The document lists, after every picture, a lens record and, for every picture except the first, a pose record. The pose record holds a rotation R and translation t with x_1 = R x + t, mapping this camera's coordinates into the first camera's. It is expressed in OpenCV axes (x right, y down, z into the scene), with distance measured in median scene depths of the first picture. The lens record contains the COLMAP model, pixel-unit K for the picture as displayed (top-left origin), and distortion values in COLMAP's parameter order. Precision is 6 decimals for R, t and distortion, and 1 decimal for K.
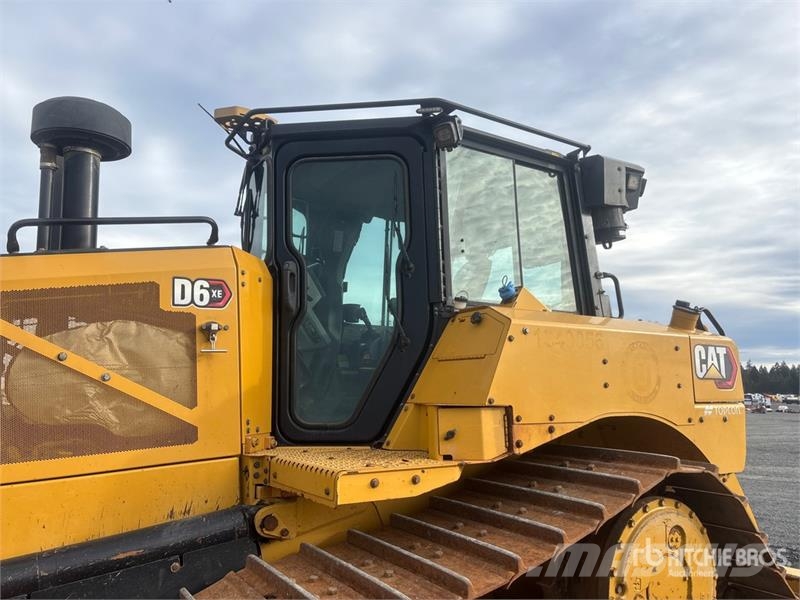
lens RADIAL K [[602.9, 0, 402.5], [0, 602.9, 307.8], [0, 0, 1]] dist [0.056402, -0.063043]
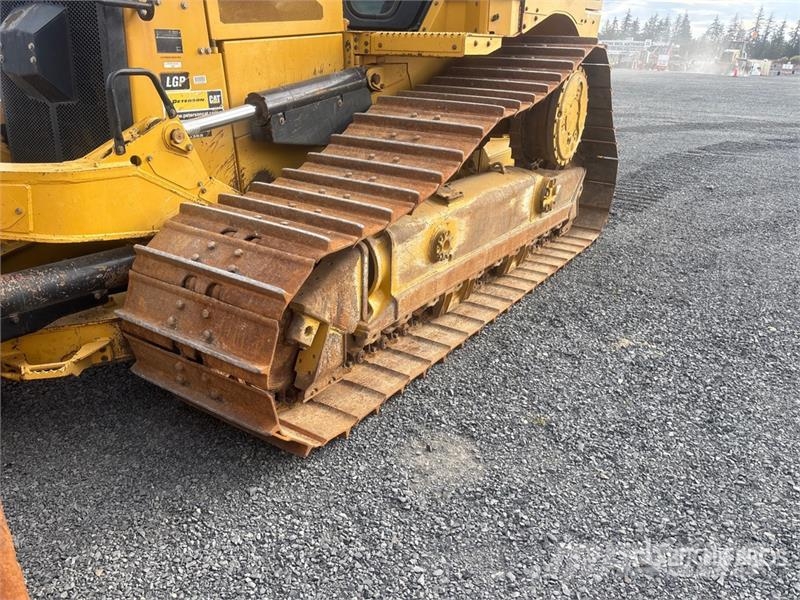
lens RADIAL K [[608.4, 0, 396.3], [0, 608.4, 300.7], [0, 0, 1]] dist [0.046211, -0.001788]
pose [[0.908148, -0.143103, 0.393433, -0.802830], [-0.081743, 0.861067, 0.501878, 0.059103], [-0.410592, -0.487940, 0.770279, -0.428762]]
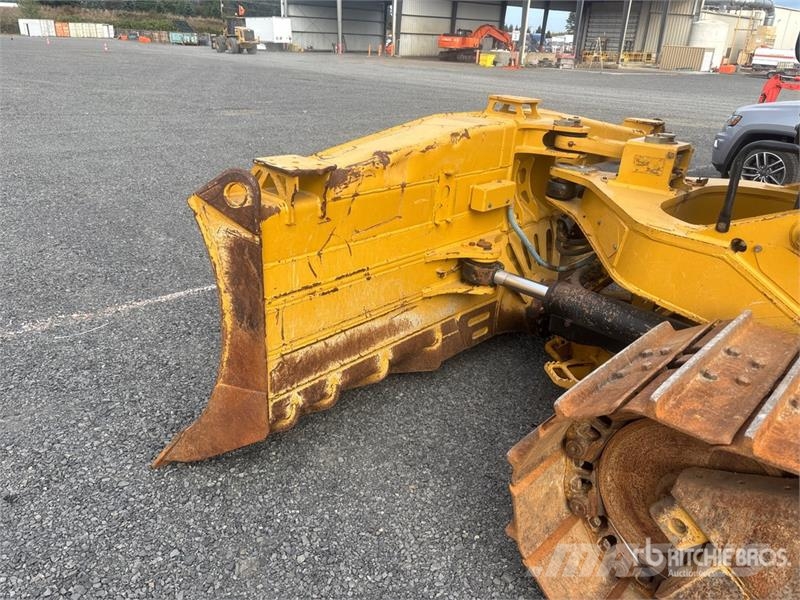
lens RADIAL K [[597.6, 0, 400.0], [0, 597.6, 300.0], [0, 0, 1]] dist [0.059594, -0.068635]
pose [[0.263344, 0.376412, -0.888236, -0.135632], [0.090525, 0.907032, 0.411216, 0.083638], [0.960445, -0.188699, 0.204787, -0.015065]]
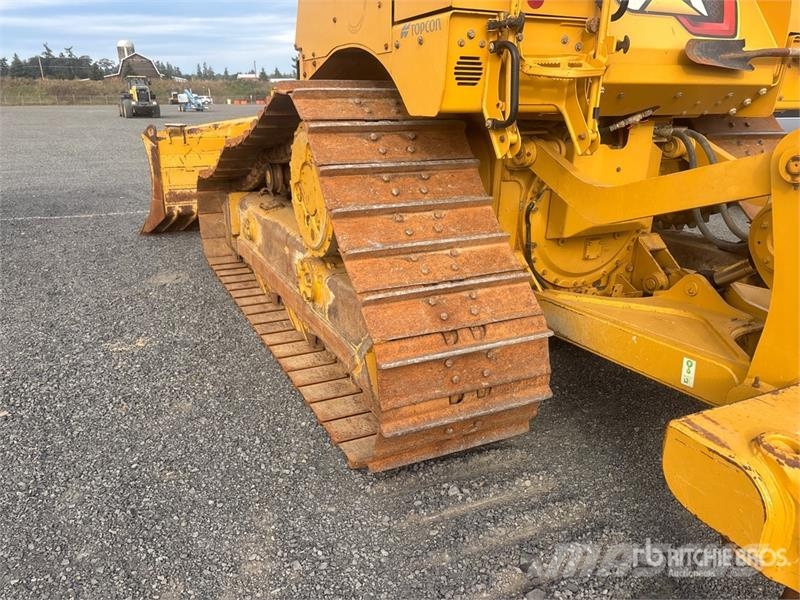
lens RADIAL K [[607.1, 0, 400.0], [0, 607.1, 300.0], [0, 0, 1]] dist [0.055012, -0.065479]
pose [[-0.106310, 0.304686, -0.946501, 1.636854], [0.135711, 0.947434, 0.289744, 0.324457], [0.985028, -0.097648, -0.142071, 1.308685]]
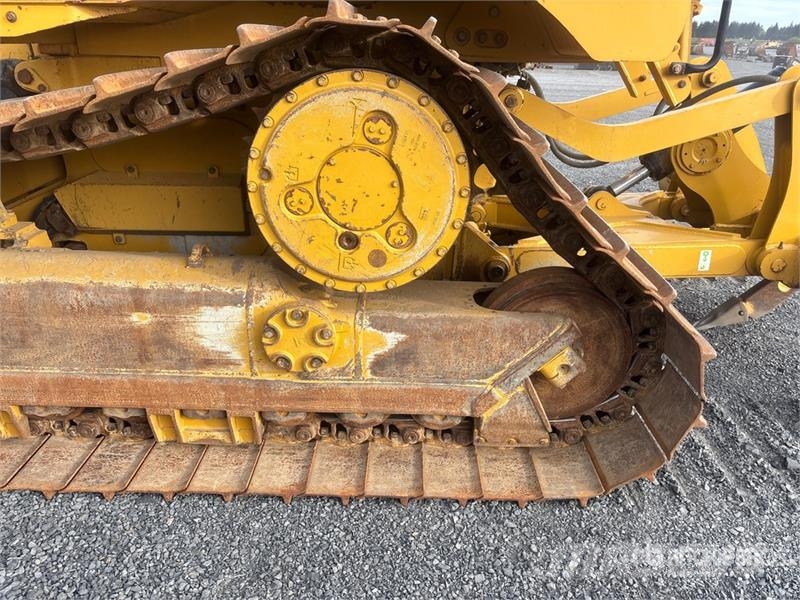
lens RADIAL K [[607.1, 0, 400.0], [0, 607.1, 300.0], [0, 0, 1]] dist [0.055012, -0.065479]
pose [[0.848417, 0.216055, -0.483228, 0.854373], [0.059035, 0.868589, 0.492004, 0.199204], [0.526027, -0.445952, 0.724170, 0.396890]]
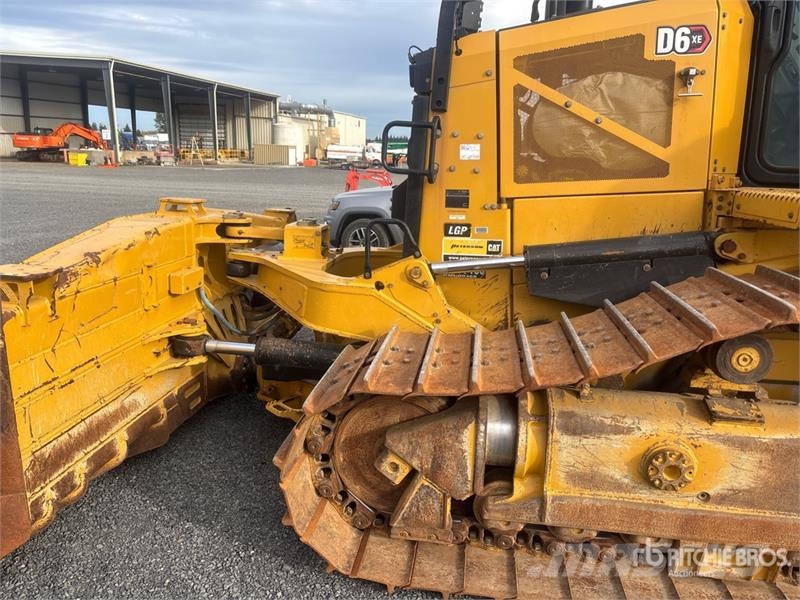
lens RADIAL K [[602.9, 0, 402.5], [0, 602.9, 307.8], [0, 0, 1]] dist [0.056402, -0.063043]
pose [[0.774220, 0.161726, -0.611905, 0.031572], [0.069064, 0.939442, 0.335677, 0.025424], [0.629137, -0.302148, 0.716165, -0.261665]]
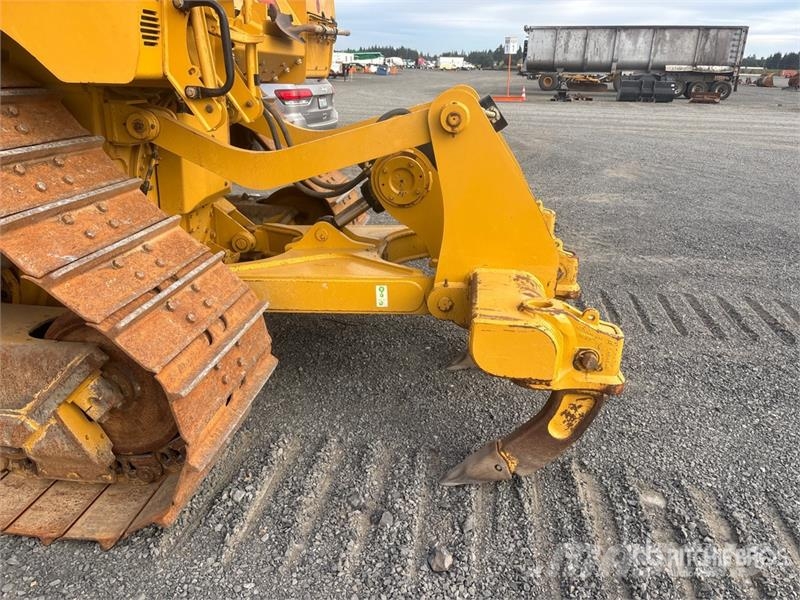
lens RADIAL K [[602.9, 0, 402.5], [0, 602.9, 307.8], [0, 0, 1]] dist [0.056402, -0.063043]
pose [[0.783582, 0.230001, -0.577147, 1.435736], [0.075014, 0.887132, 0.455379, 0.266590], [0.616744, -0.400121, 0.677887, 0.858146]]
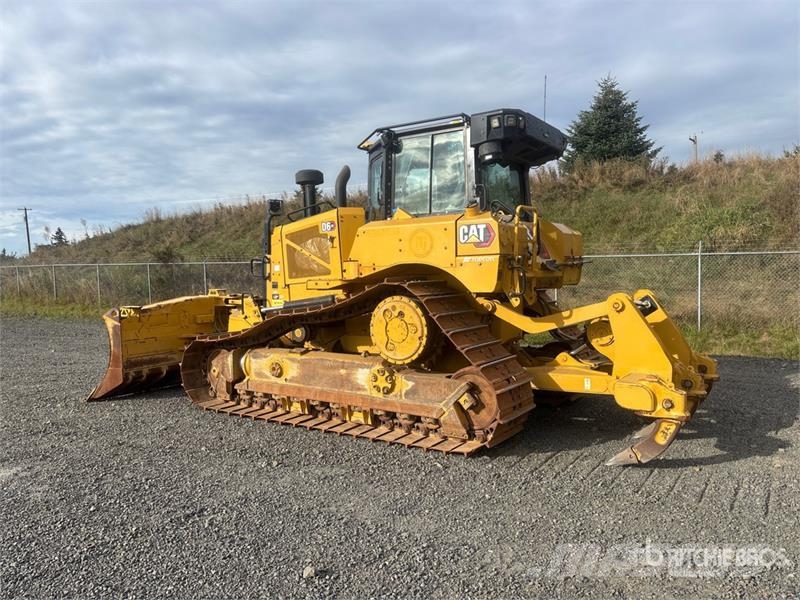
lens RADIAL K [[607.1, 0, 400.0], [0, 607.1, 300.0], [0, 0, 1]] dist [0.055012, -0.065479]
pose [[0.413119, 0.030136, -0.910178, 2.622266], [0.146621, 0.984212, 0.099137, 0.090026], [0.898796, -0.174407, 0.402179, 0.031536]]
